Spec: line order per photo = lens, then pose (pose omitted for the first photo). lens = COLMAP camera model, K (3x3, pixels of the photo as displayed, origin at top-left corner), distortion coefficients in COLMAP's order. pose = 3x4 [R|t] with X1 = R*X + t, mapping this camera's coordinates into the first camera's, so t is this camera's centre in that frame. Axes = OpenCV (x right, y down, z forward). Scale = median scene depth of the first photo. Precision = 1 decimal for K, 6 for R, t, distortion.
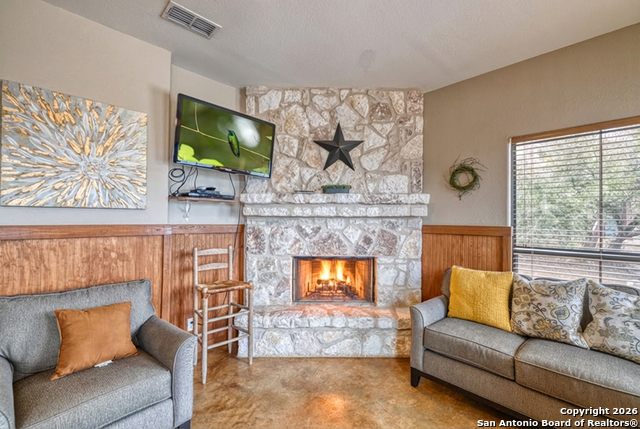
lens RADIAL K [[279.5, 0, 321.2], [0, 279.5, 219.8], [0, 0, 1]] dist [-0.001217, -0.000188]
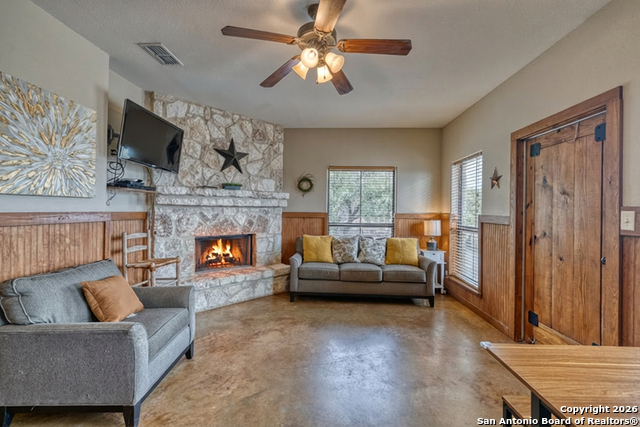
lens RADIAL K [[279.5, 0, 321.2], [0, 279.5, 218.8], [0, 0, 1]] dist [-0.001217, -0.000188]
pose [[0.735573, -0.018908, 0.677182, -0.585435], [-0.007439, 0.999325, 0.035983, -0.001721], [-0.677405, -0.031505, 0.734936, -0.341866]]
